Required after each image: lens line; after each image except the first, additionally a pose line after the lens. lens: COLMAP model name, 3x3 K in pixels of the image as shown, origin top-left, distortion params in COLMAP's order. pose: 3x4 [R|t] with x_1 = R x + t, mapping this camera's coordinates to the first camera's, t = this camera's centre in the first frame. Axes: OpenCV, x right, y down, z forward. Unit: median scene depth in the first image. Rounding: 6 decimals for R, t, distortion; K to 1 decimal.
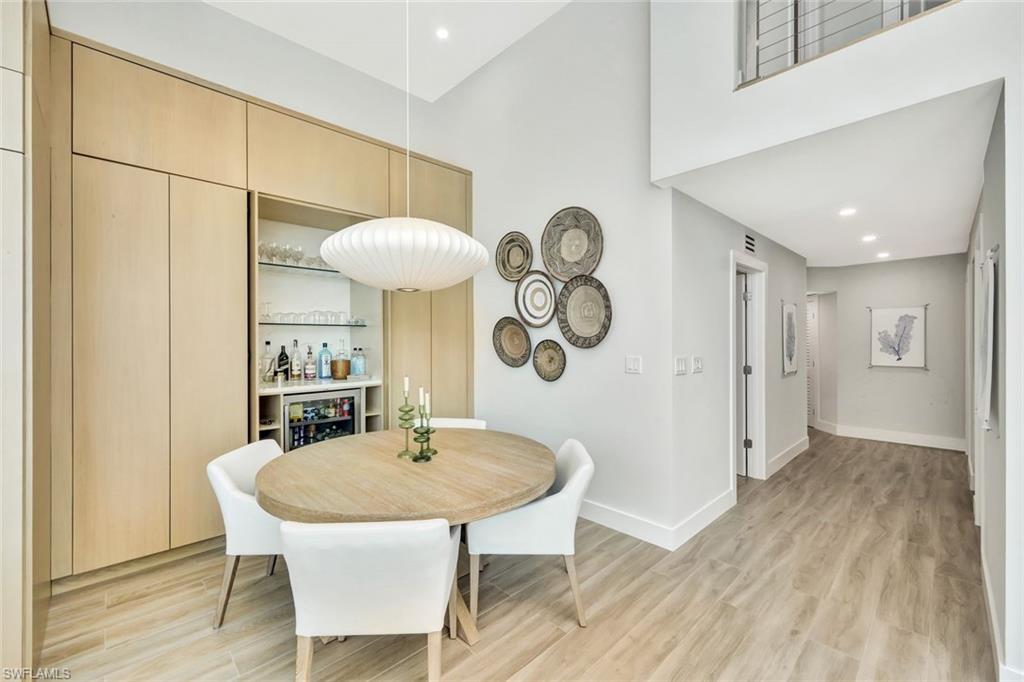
lens RADIAL K [[414.8, 0, 512.0], [0, 414.8, 341.0], [0, 0, 1]] dist [-0.001510, -0.000272]
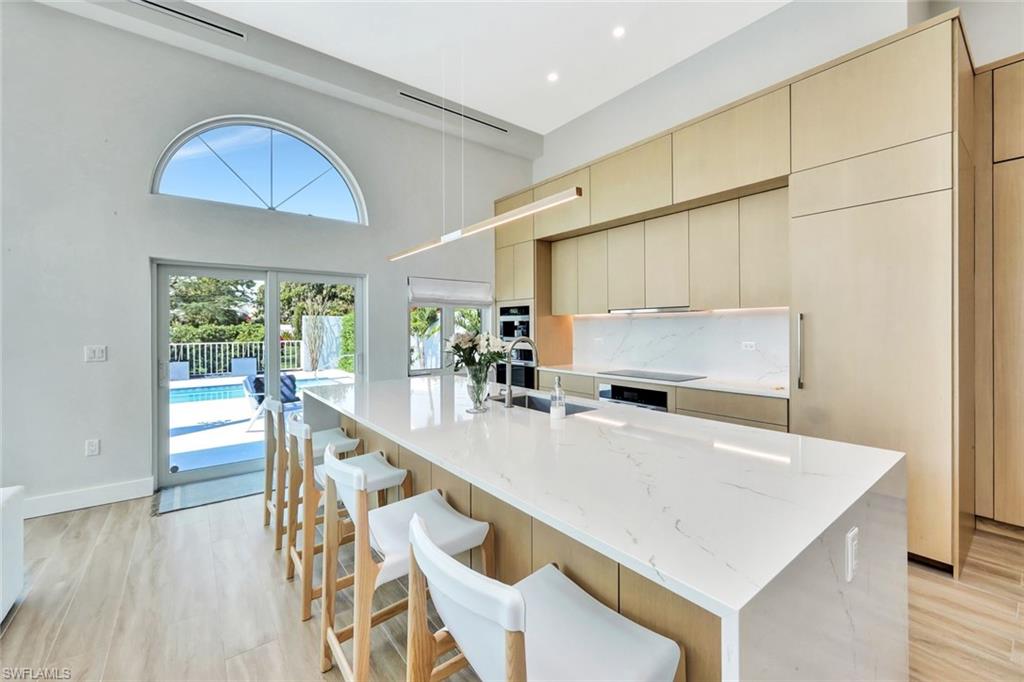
lens RADIAL K [[413.9, 0, 507.9], [0, 413.9, 328.2], [0, 0, 1]] dist [-0.001873, -0.000284]
pose [[-0.128226, 0.003879, -0.991737, 0.182140], [0.004910, 0.999983, 0.003276, 0.005953], [0.991733, -0.004449, -0.128242, -0.144390]]
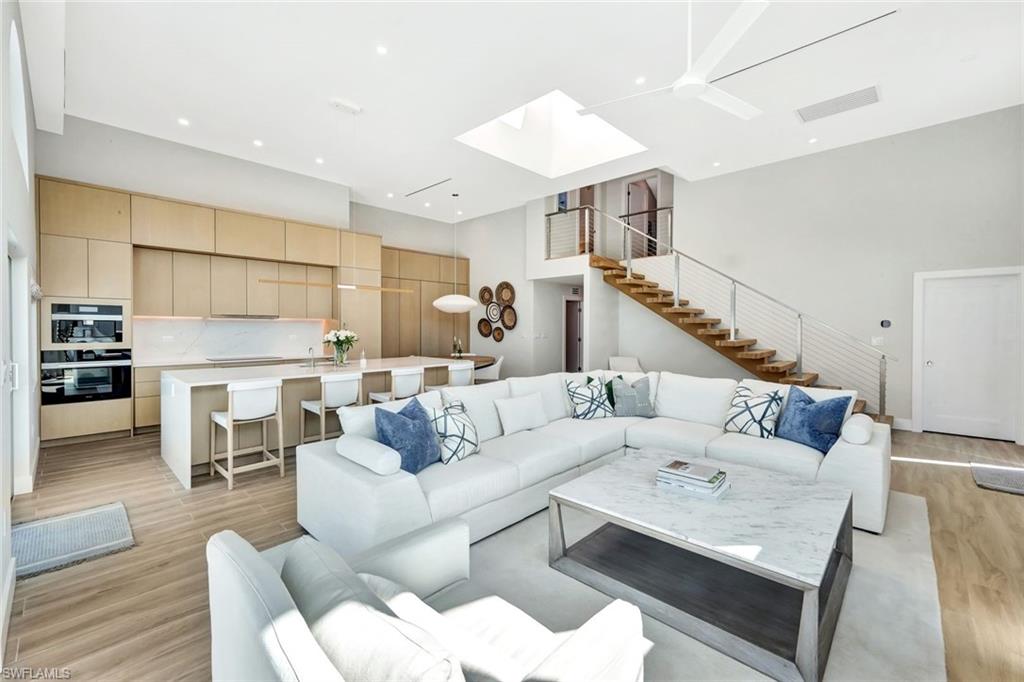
lens RADIAL K [[413.9, 0, 507.9], [0, 413.9, 328.2], [0, 0, 1]] dist [-0.001873, -0.000284]
pose [[0.999191, 0.005031, 0.039891, 0.045517], [-0.005050, 0.999987, 0.000372, 0.004239], [-0.039888, -0.000573, 0.999204, -1.875372]]
